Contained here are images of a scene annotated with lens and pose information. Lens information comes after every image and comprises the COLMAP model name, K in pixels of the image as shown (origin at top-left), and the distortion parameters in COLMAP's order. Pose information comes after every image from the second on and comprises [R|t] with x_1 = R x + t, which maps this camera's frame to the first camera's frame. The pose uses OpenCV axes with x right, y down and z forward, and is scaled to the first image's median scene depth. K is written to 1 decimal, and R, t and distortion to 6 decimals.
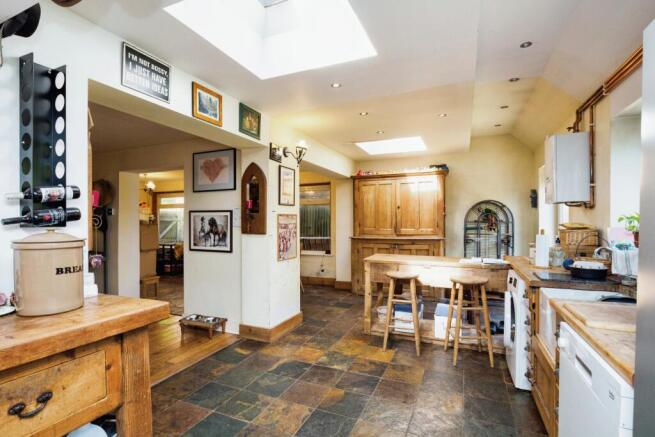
lens RADIAL K [[316.3, 0, 327.1], [0, 316.3, 219.5], [0, 0, 1]] dist [-0.003715, -0.000487]
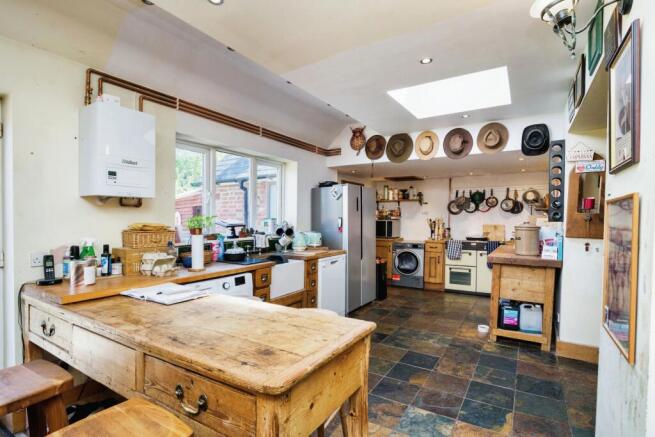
lens RADIAL K [[316.3, 0, 328.5], [0, 316.3, 219.7], [0, 0, 1]] dist [-0.003715, -0.000487]
pose [[-0.989076, -0.003296, 0.147369, 0.154937], [-0.001819, 0.999947, 0.010158, -0.003588], [-0.147395, 0.009779, -0.989029, 1.930167]]
